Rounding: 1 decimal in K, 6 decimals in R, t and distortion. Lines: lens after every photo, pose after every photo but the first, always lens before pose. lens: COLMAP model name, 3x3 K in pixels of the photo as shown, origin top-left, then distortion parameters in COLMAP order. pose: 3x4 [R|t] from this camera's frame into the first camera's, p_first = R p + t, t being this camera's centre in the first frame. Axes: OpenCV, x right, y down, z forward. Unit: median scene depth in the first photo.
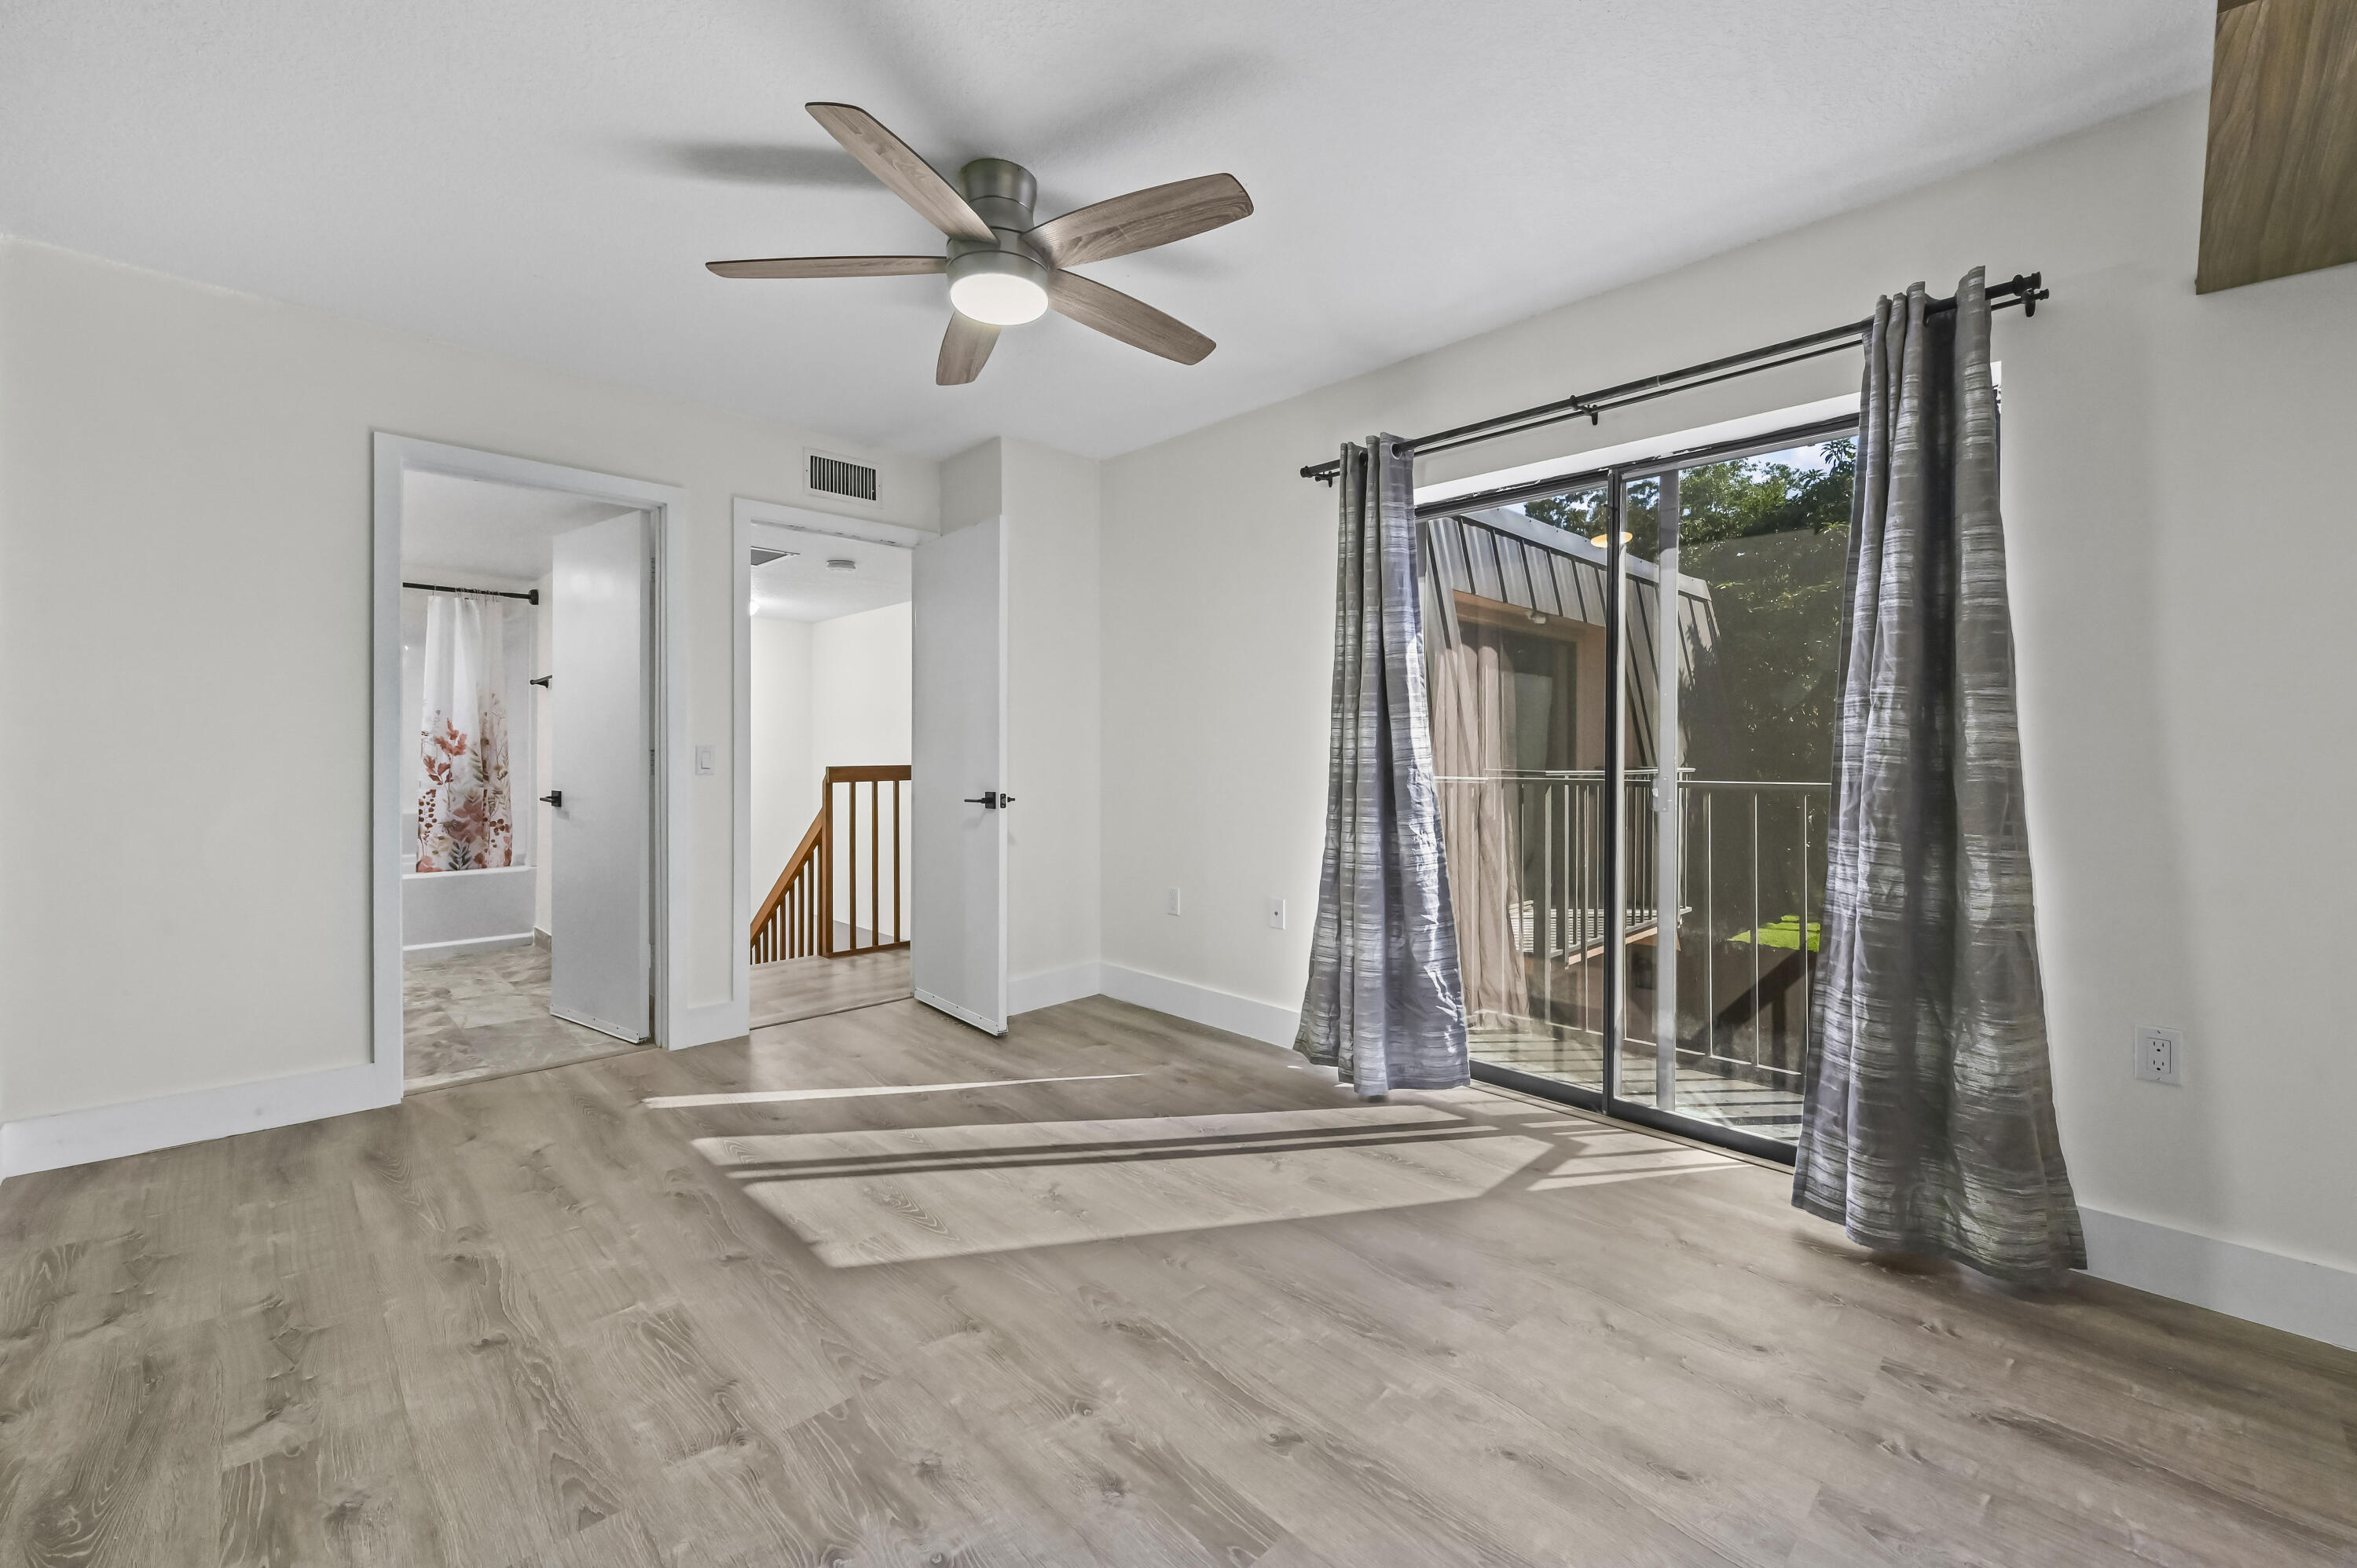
lens RADIAL K [[935.2, 0, 1166.9], [0, 935.2, 744.9], [0, 0, 1]] dist [-0.000098, 0.000014]
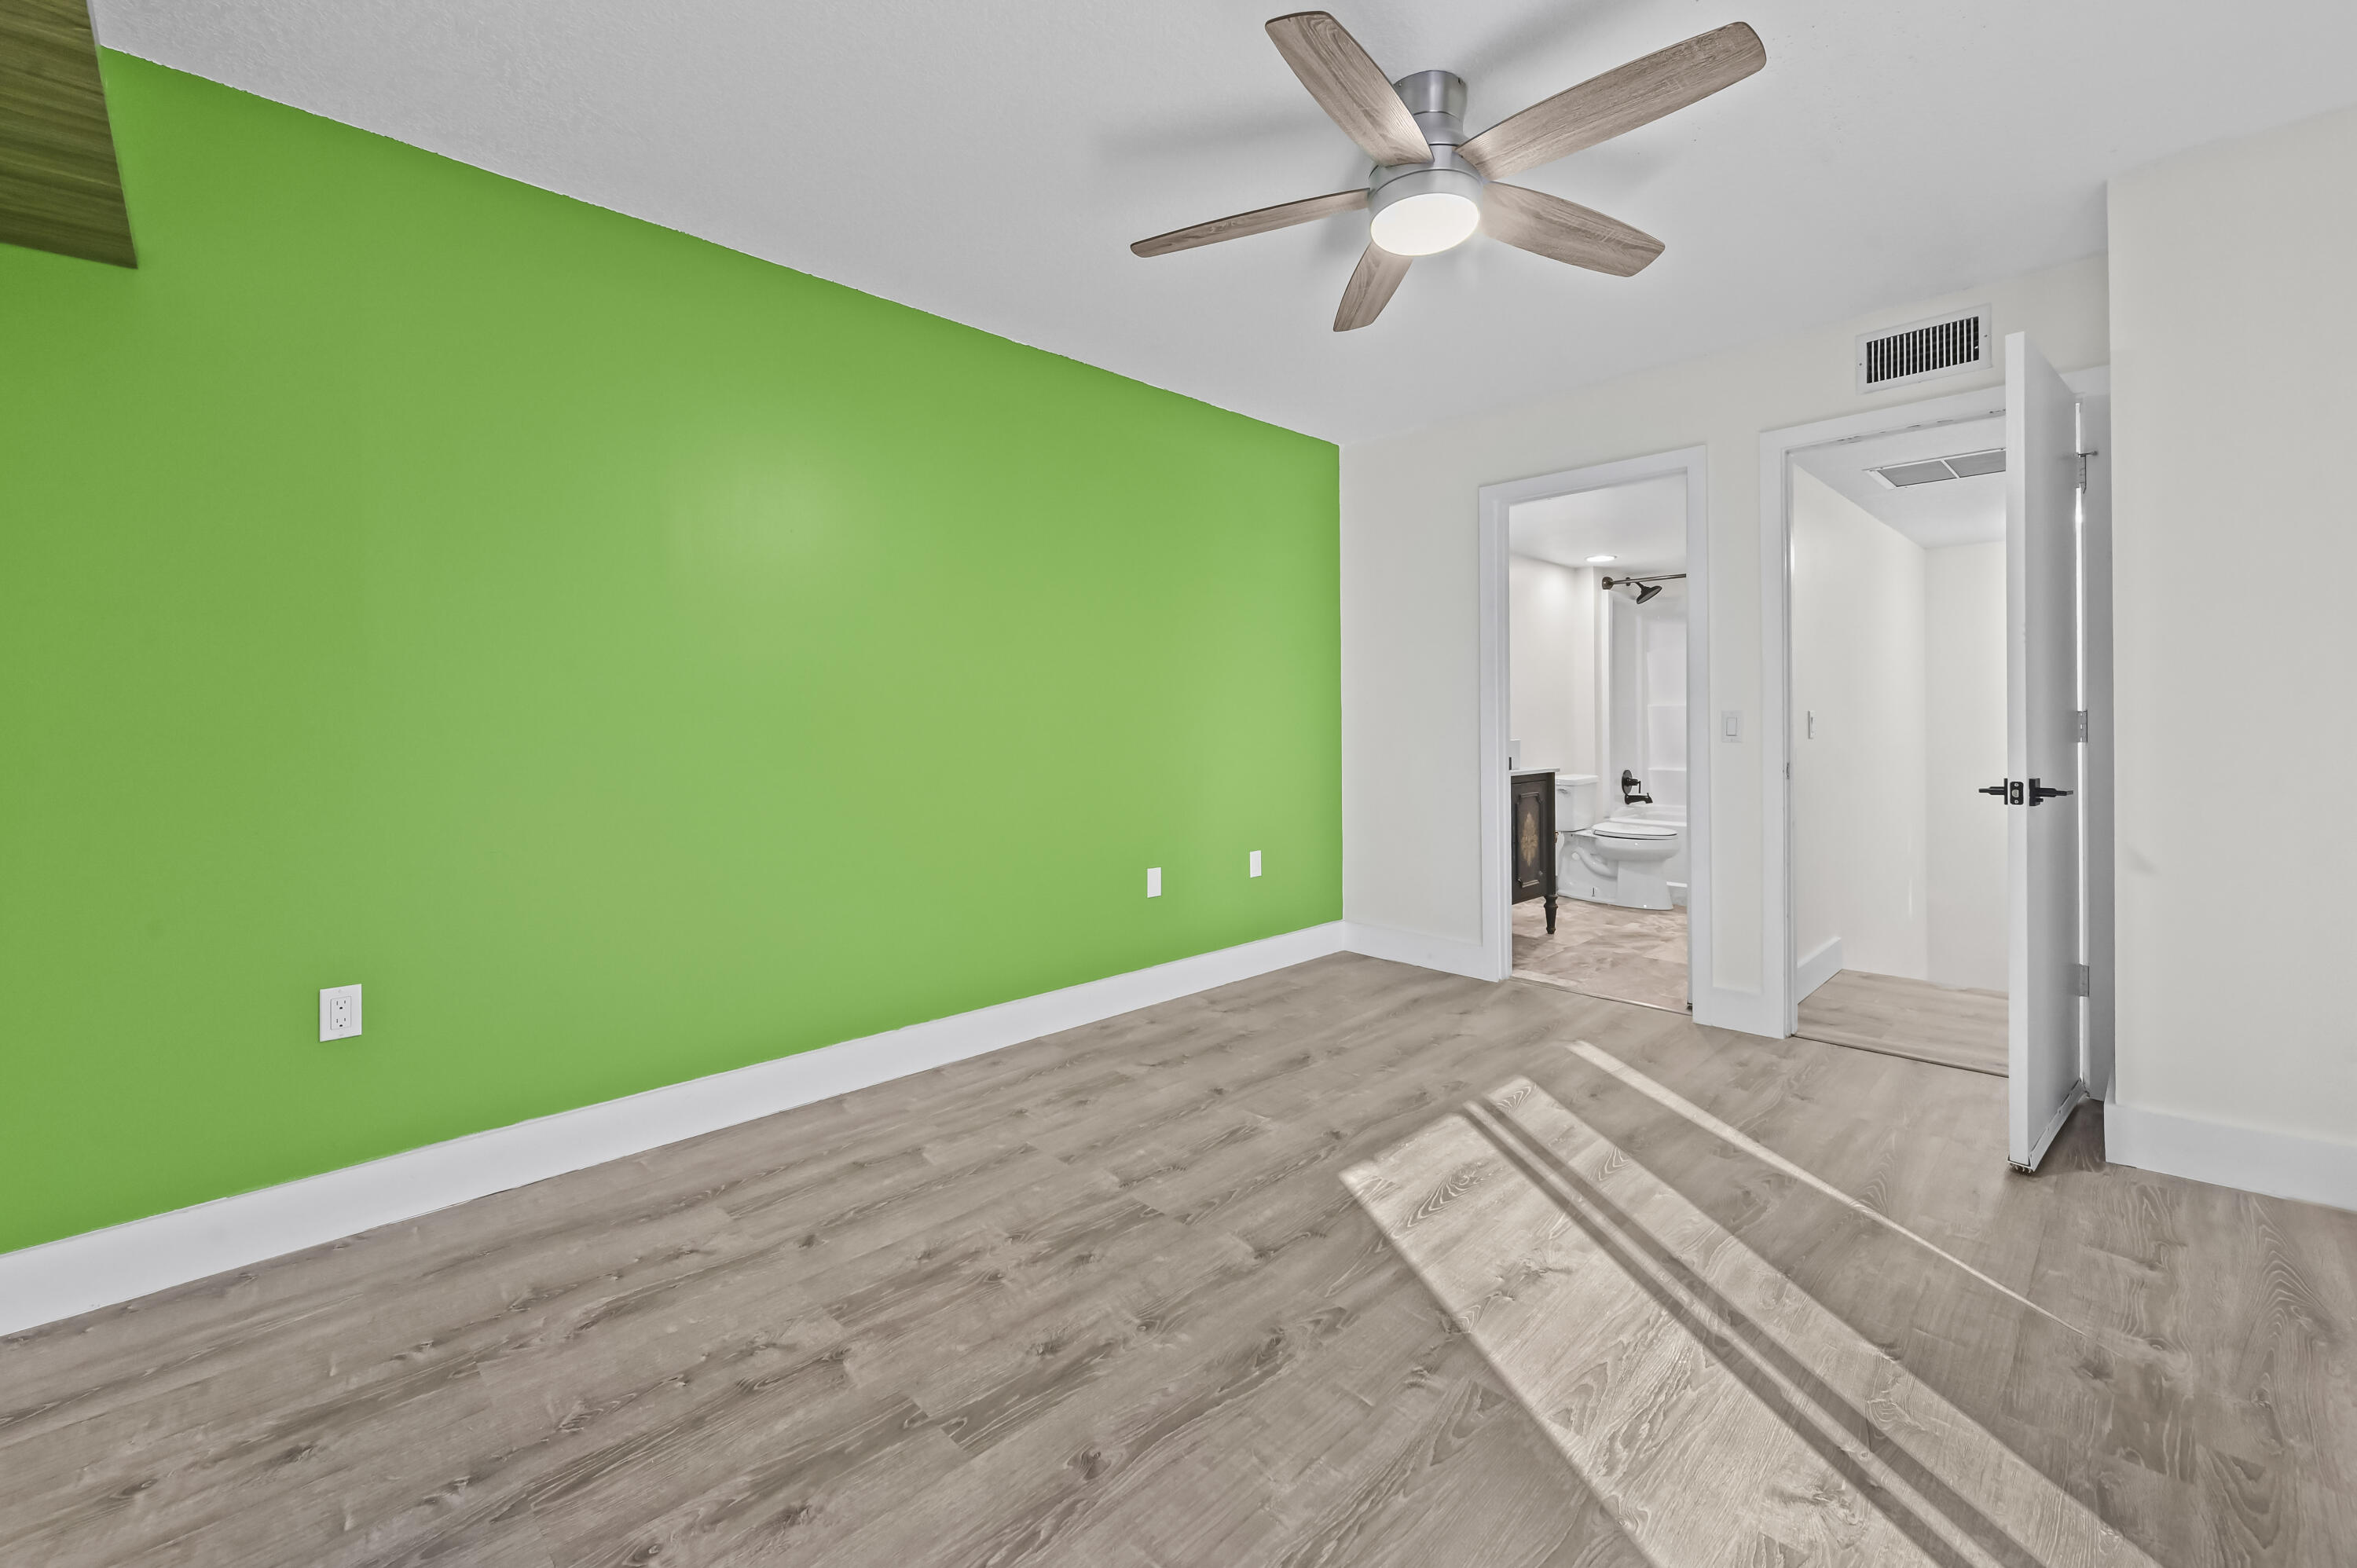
lens RADIAL K [[935.2, 0, 1166.9], [0, 935.2, 744.9], [0, 0, 1]] dist [-0.000098, 0.000014]
pose [[0.032087, 0.021540, -0.999253, 0.692902], [0.018729, 0.999579, 0.022148, 0.012036], [0.999310, -0.019425, 0.031670, 0.711849]]
